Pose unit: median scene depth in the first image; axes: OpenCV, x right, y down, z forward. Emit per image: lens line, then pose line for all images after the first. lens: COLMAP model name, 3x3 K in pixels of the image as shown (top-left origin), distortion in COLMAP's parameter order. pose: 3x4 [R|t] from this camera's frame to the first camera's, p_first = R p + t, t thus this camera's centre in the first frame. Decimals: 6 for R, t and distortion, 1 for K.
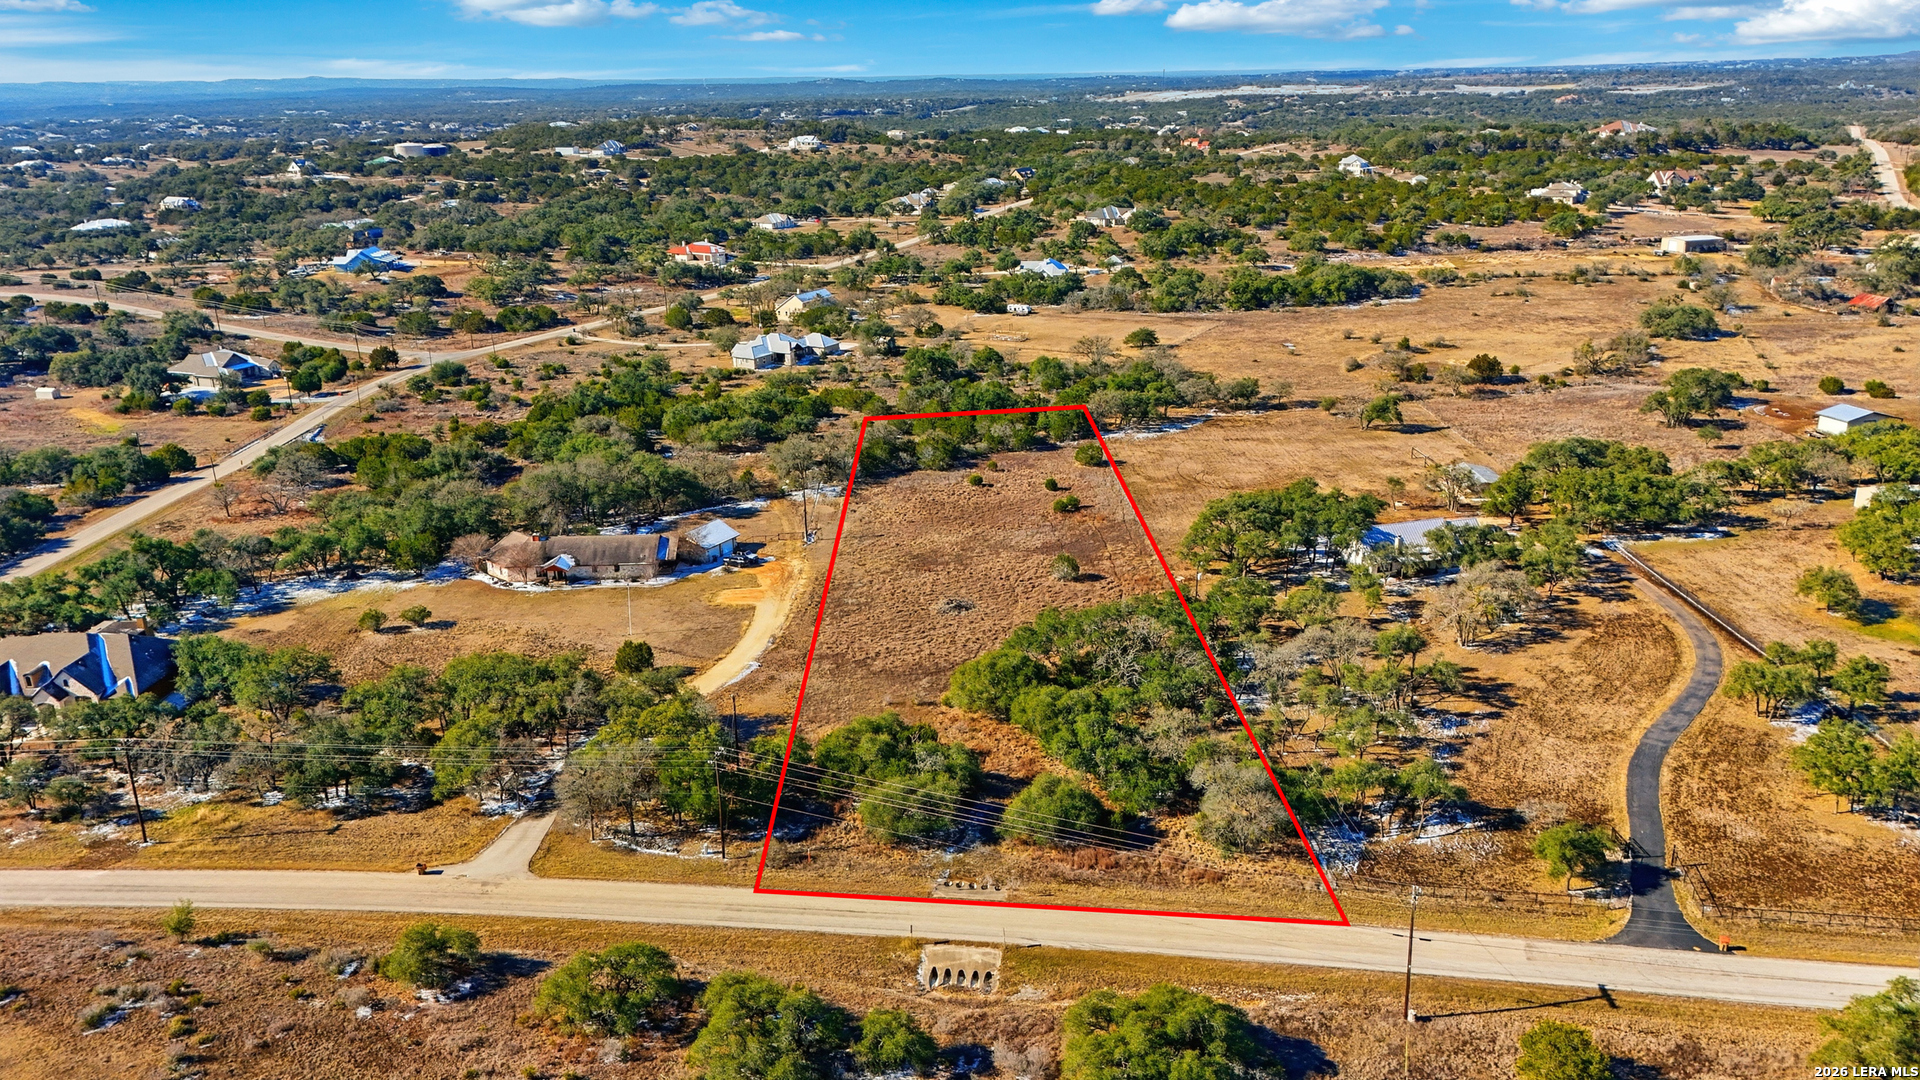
lens RADIAL K [[1385.1, 0, 960.0], [0, 1385.1, 540.0], [0, 0, 1]] dist [0.059908, -0.066893]
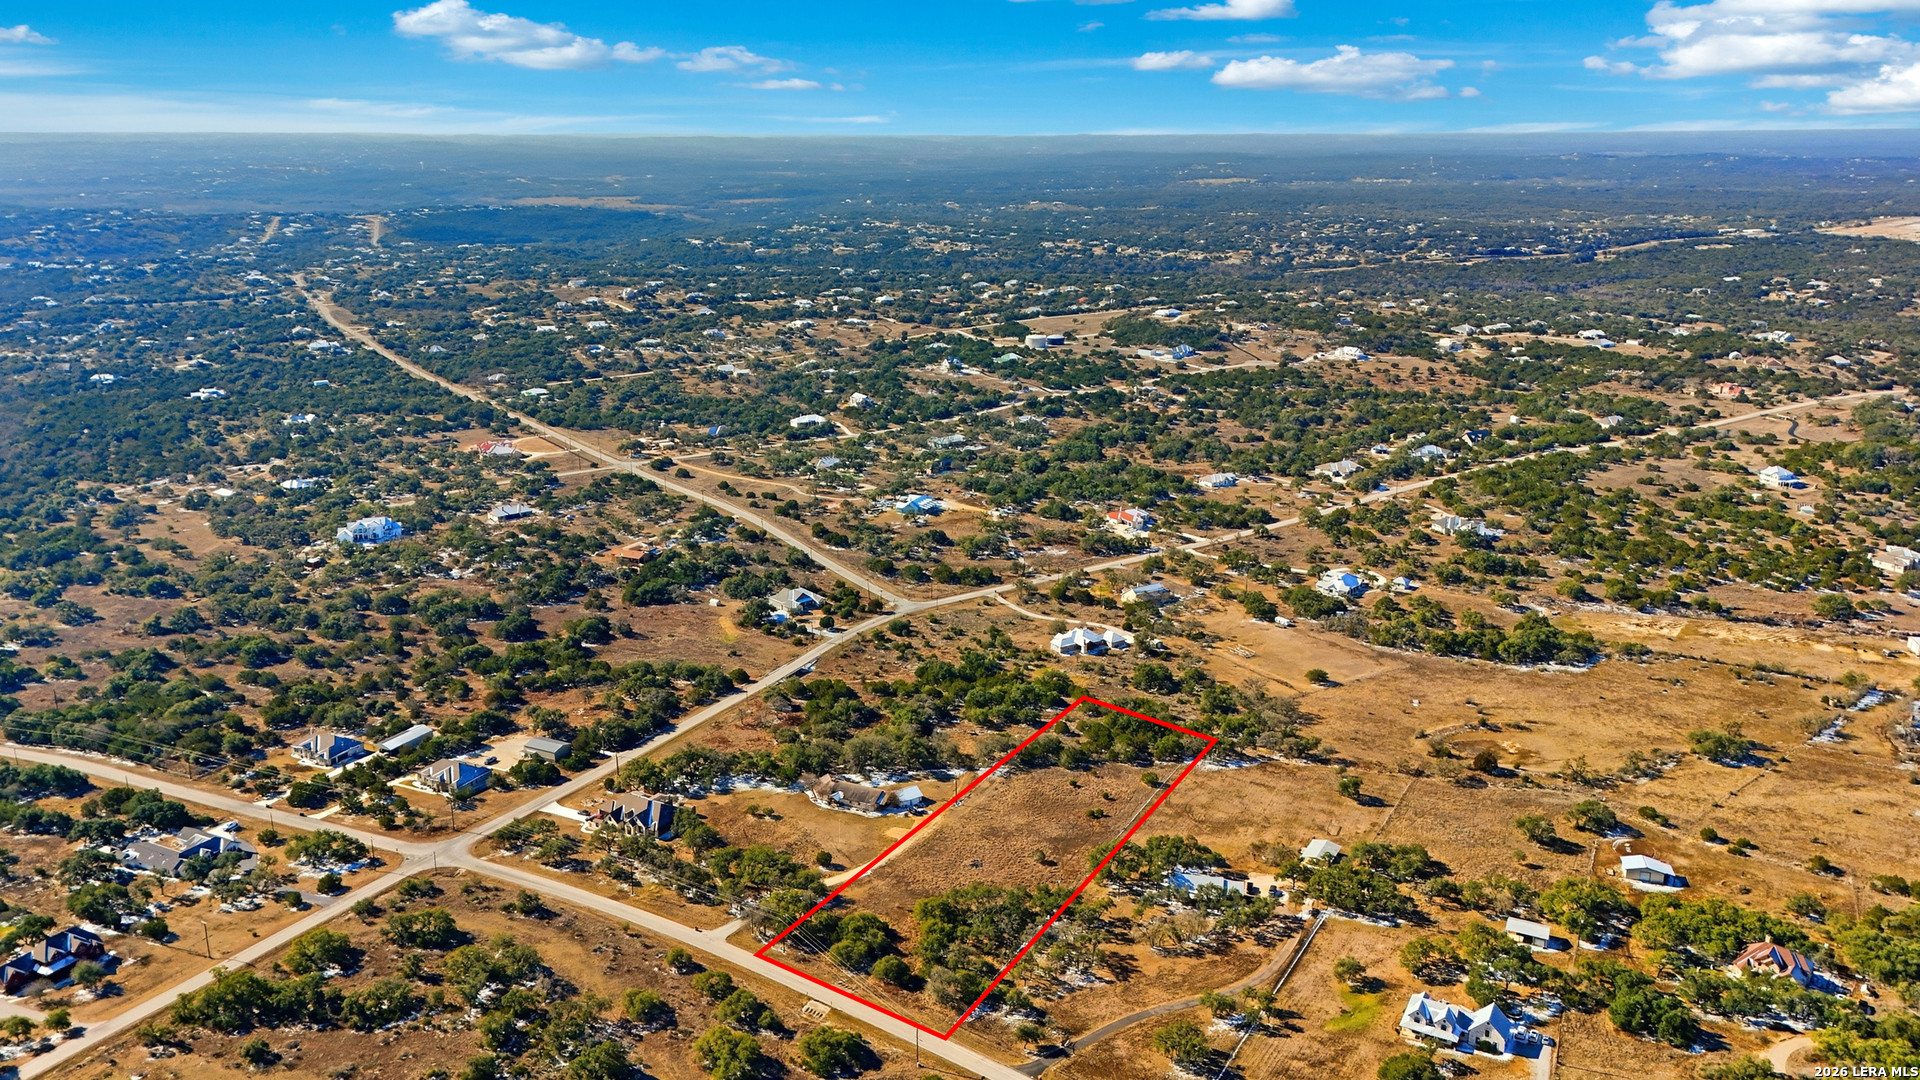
lens RADIAL K [[1387.9, 0, 960.0], [0, 1387.9, 540.0], [0, 0, 1]] dist [0.032608, 0.003481]
pose [[0.880861, 0.140503, -0.452043, 0.455758], [-0.160456, 0.987026, -0.005882, -0.223860], [0.445351, 0.077714, 0.891977, -0.502367]]
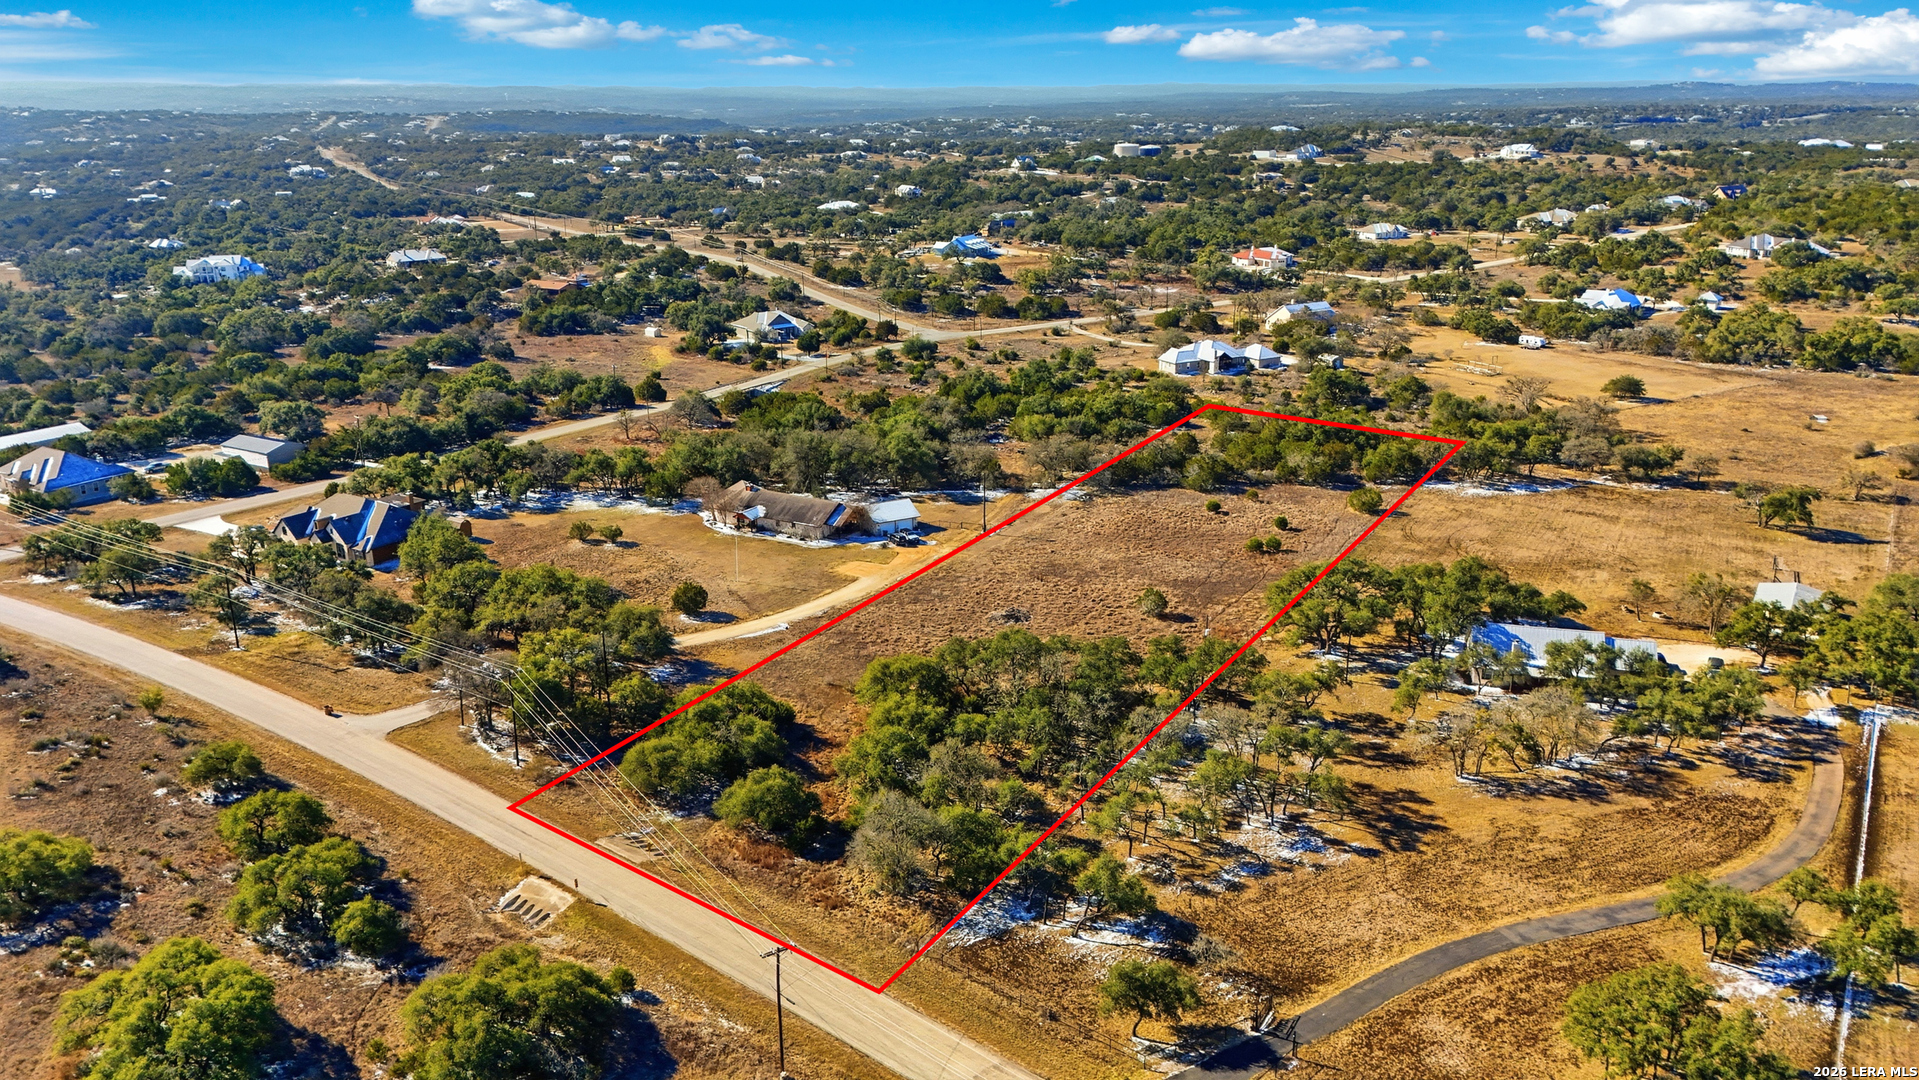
lens RADIAL K [[1384.4, 0, 959.5], [0, 1384.4, 540.0], [0, 0, 1]] dist [0.059908, -0.066893]
pose [[0.852457, 0.169775, -0.494462, 0.229702], [-0.171141, 0.984311, 0.042918, -0.021474], [0.493991, 0.048037, 0.868139, 0.062931]]
